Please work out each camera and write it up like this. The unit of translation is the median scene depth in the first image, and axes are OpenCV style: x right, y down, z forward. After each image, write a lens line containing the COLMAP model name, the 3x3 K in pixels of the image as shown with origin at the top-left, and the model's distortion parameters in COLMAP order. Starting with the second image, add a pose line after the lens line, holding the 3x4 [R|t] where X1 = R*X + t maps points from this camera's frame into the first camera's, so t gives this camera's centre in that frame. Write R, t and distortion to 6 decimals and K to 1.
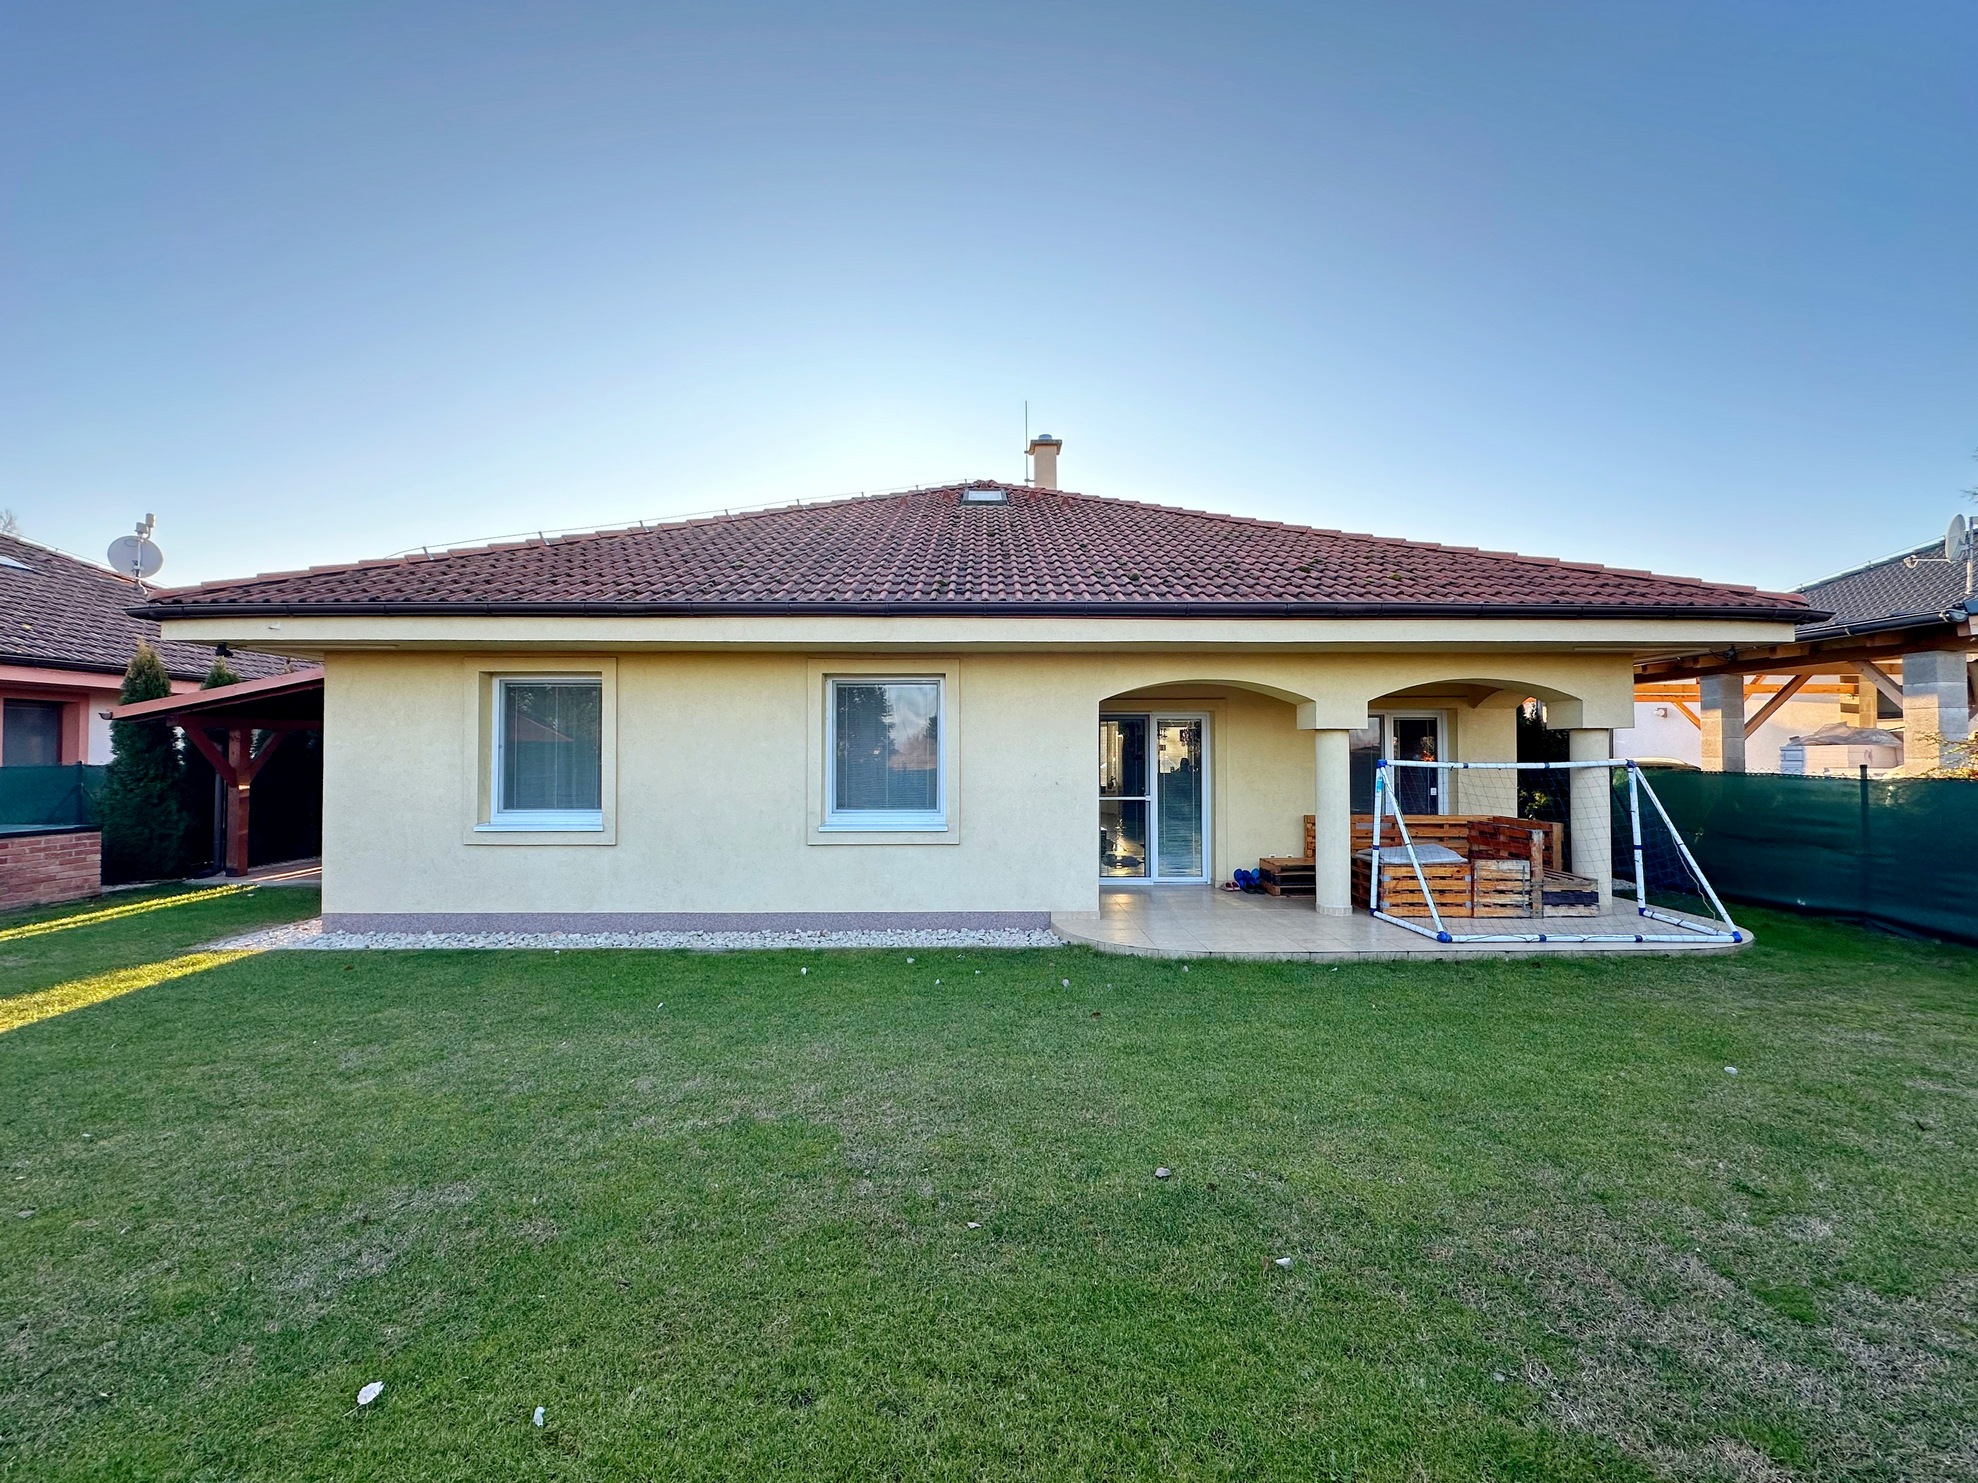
lens RADIAL K [[803.0, 0, 988.7], [0, 803.0, 746.0], [0, 0, 1]] dist [-0.002868, -0.000134]
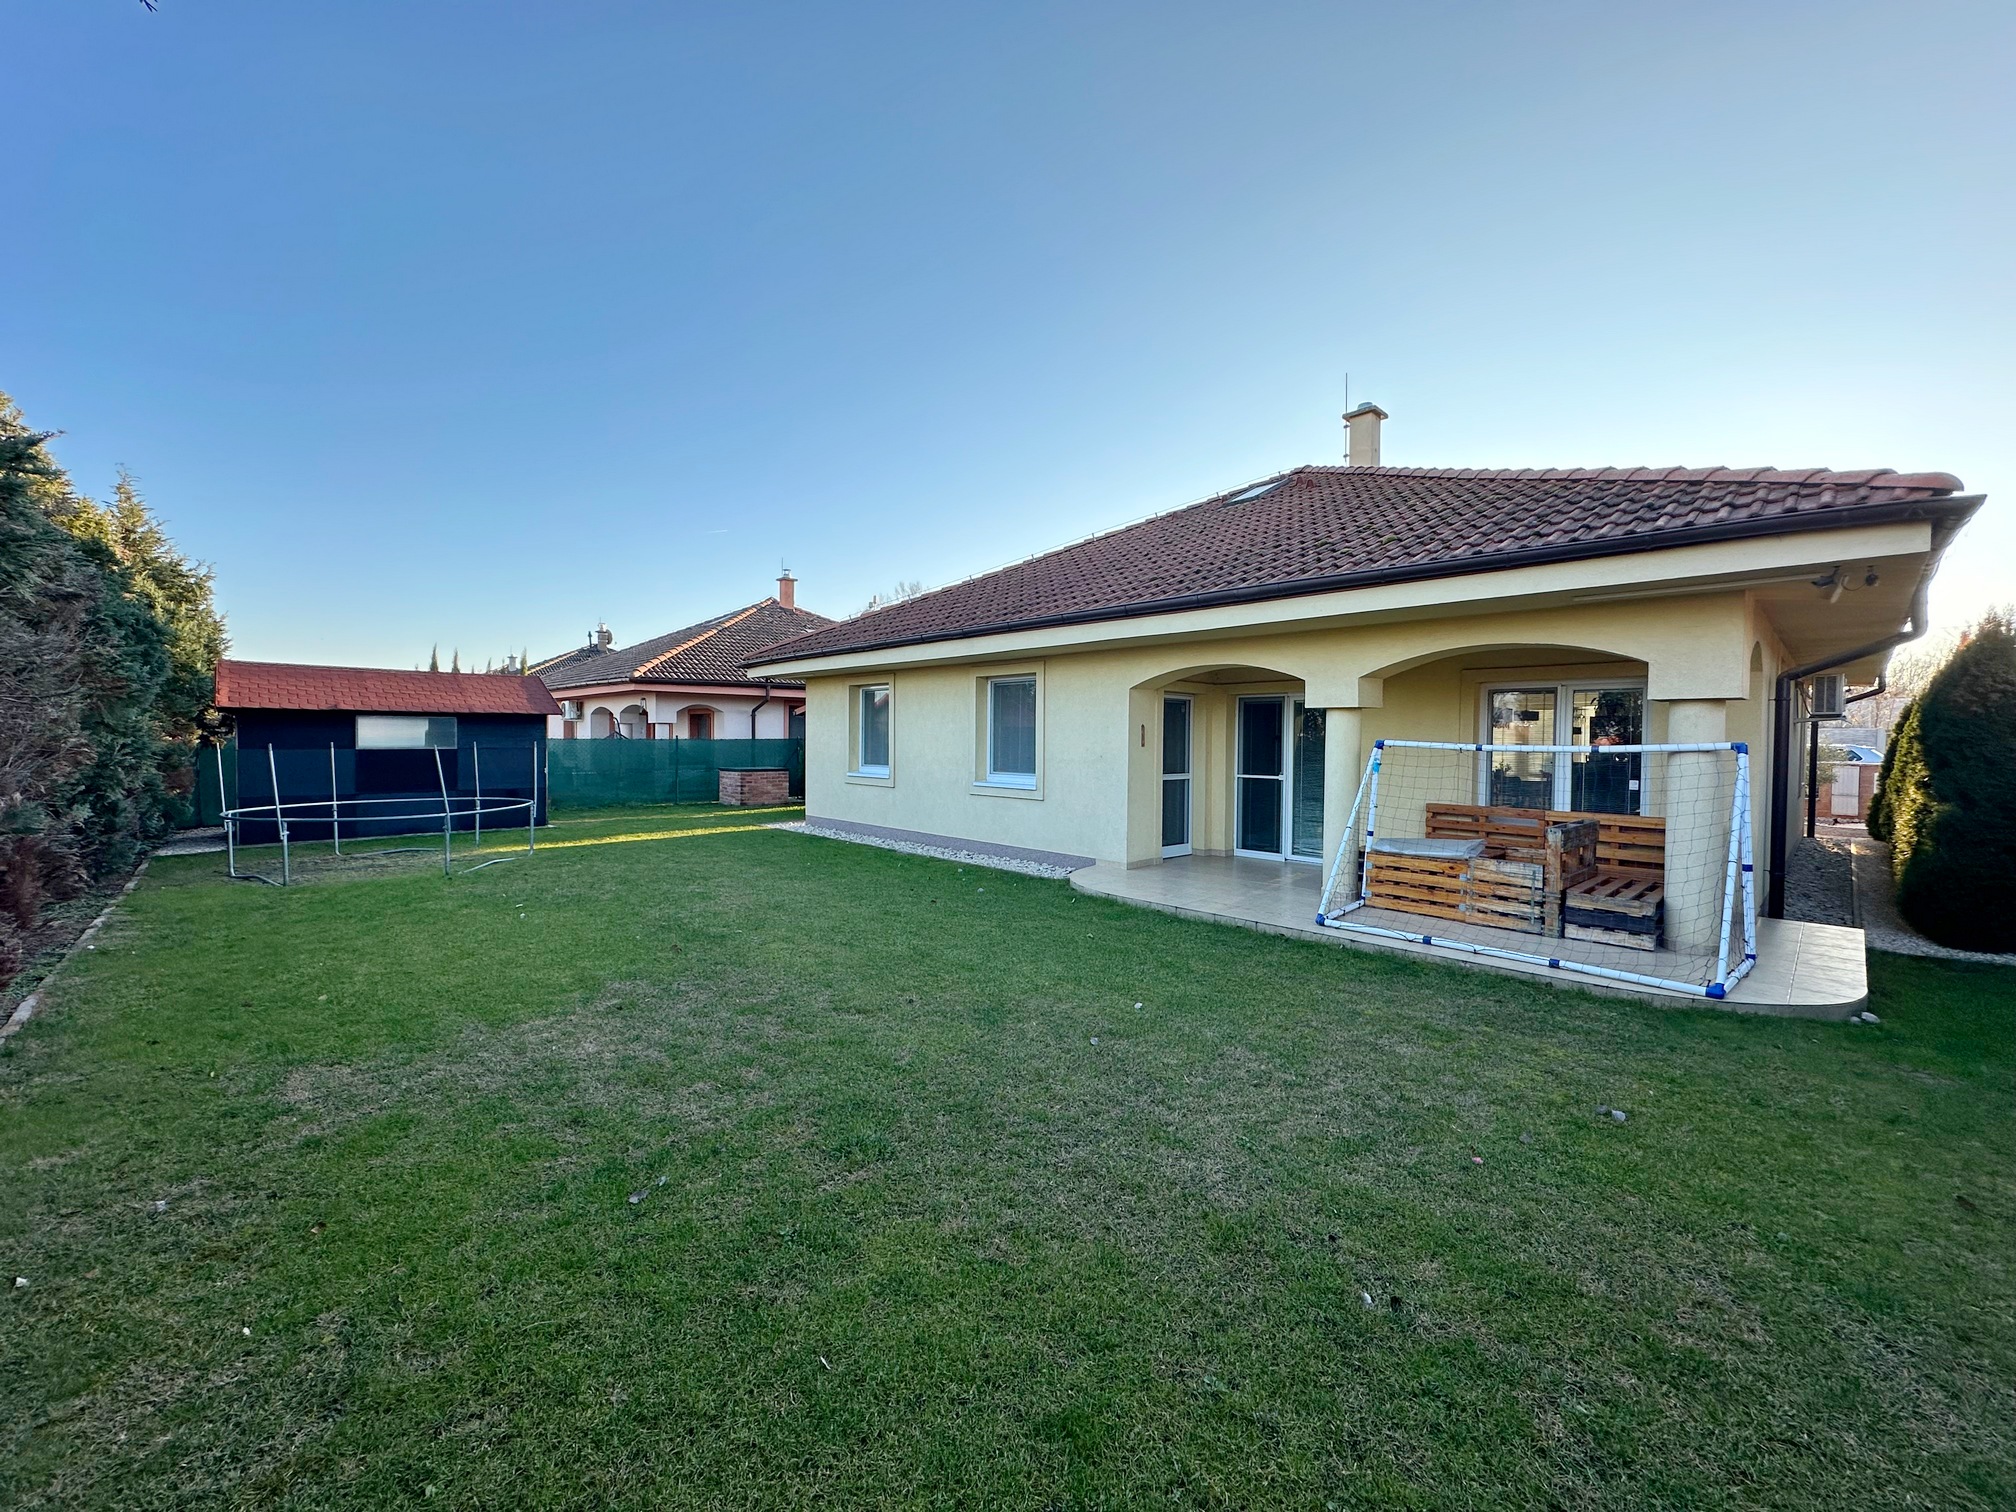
lens RADIAL K [[818.4, 0, 1016.4], [0, 818.4, 751.4], [0, 0, 1]] dist [-0.002868, -0.000134]
pose [[0.675971, 0.018858, -0.736687, 0.918184], [-0.000907, 0.999693, 0.024759, 0.007470], [0.736928, -0.016069, 0.675780, 0.048195]]
